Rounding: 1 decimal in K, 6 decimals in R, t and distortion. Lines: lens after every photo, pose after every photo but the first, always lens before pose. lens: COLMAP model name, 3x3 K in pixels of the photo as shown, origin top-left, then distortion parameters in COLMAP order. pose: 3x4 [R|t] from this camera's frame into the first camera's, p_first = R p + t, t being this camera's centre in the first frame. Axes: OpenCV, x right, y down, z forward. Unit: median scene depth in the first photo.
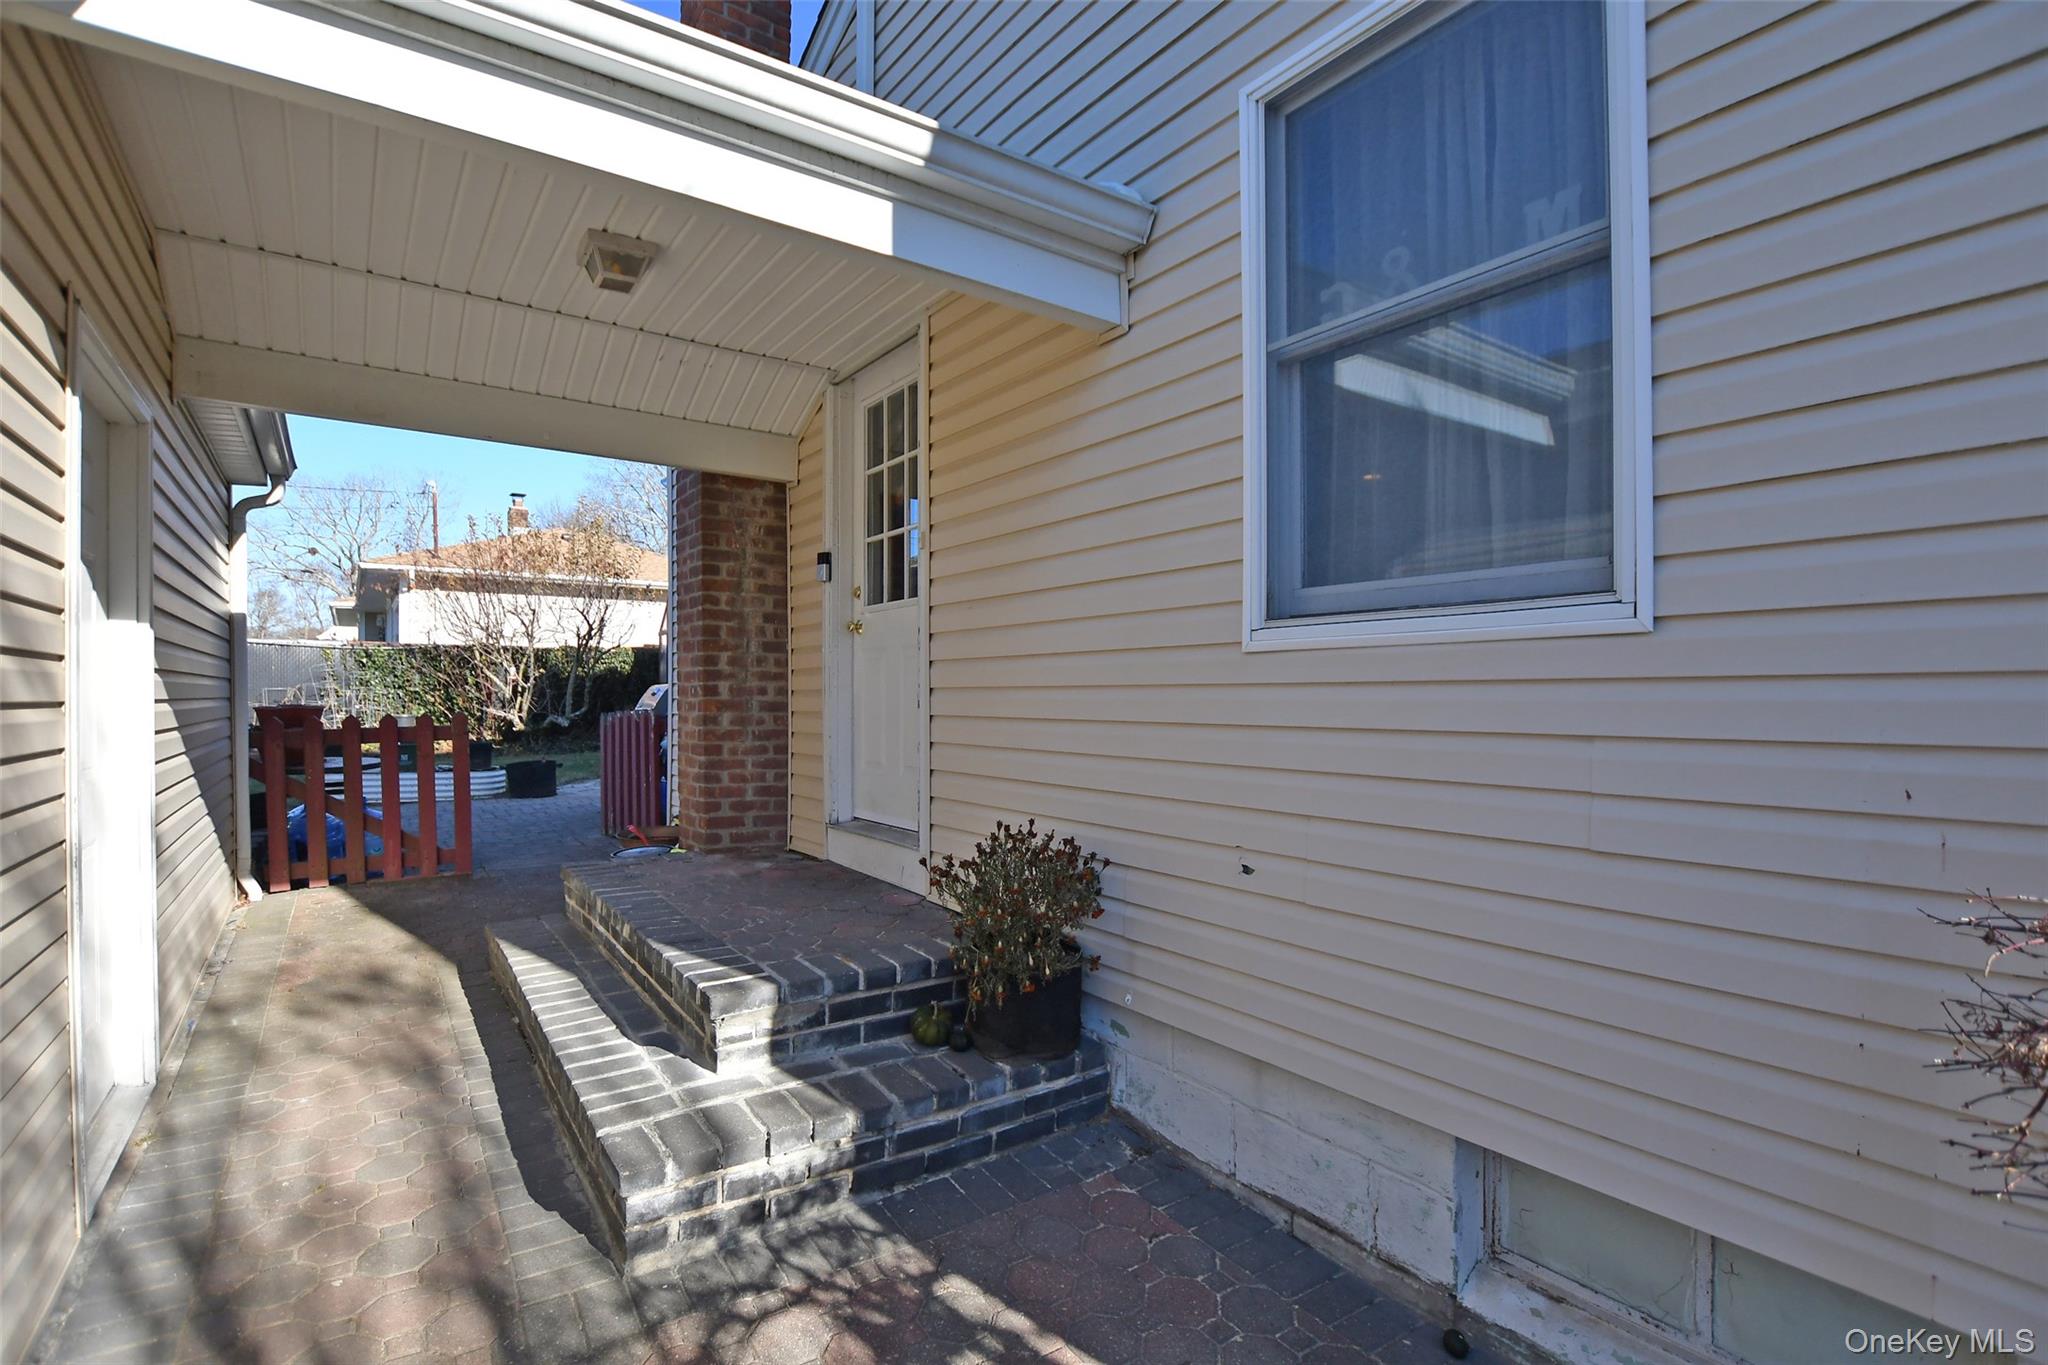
lens RADIAL K [[965.5, 0, 1028.2], [0, 965.5, 690.5], [0, 0, 1]] dist [-0.024514, 0.003154]
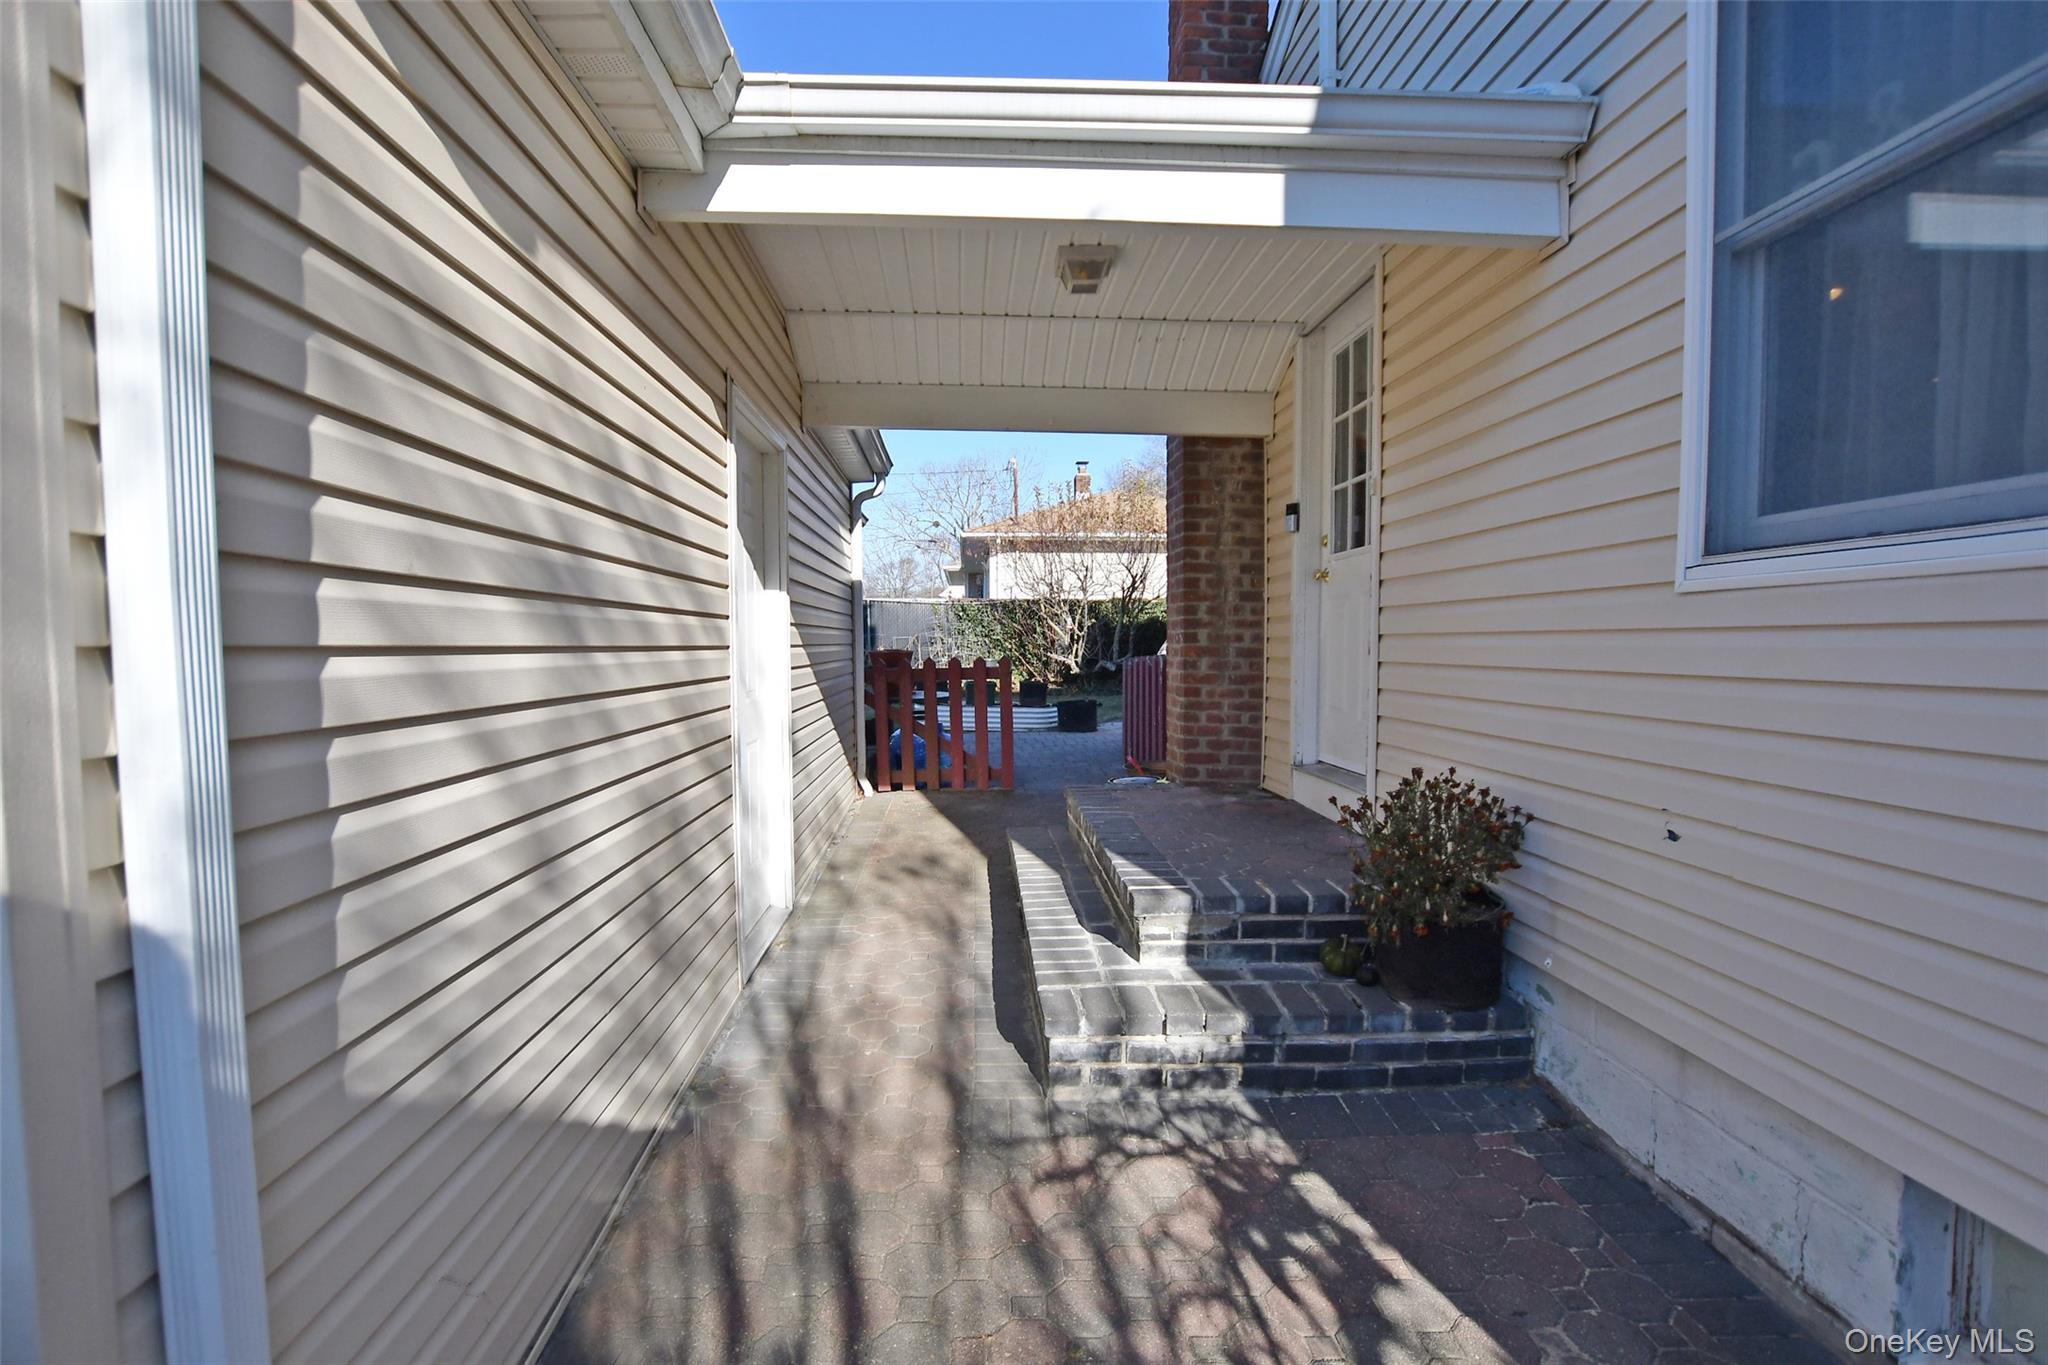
lens RADIAL K [[974.1, 0, 1024.0], [0, 974.1, 682.5], [0, 0, 1]] dist [-0.016719, 0.000965]
pose [[0.849394, 0.021494, -0.527321, 0.150327], [0.002599, 0.998988, 0.044905, 0.001038], [0.527753, -0.039513, 0.848478, -0.063556]]
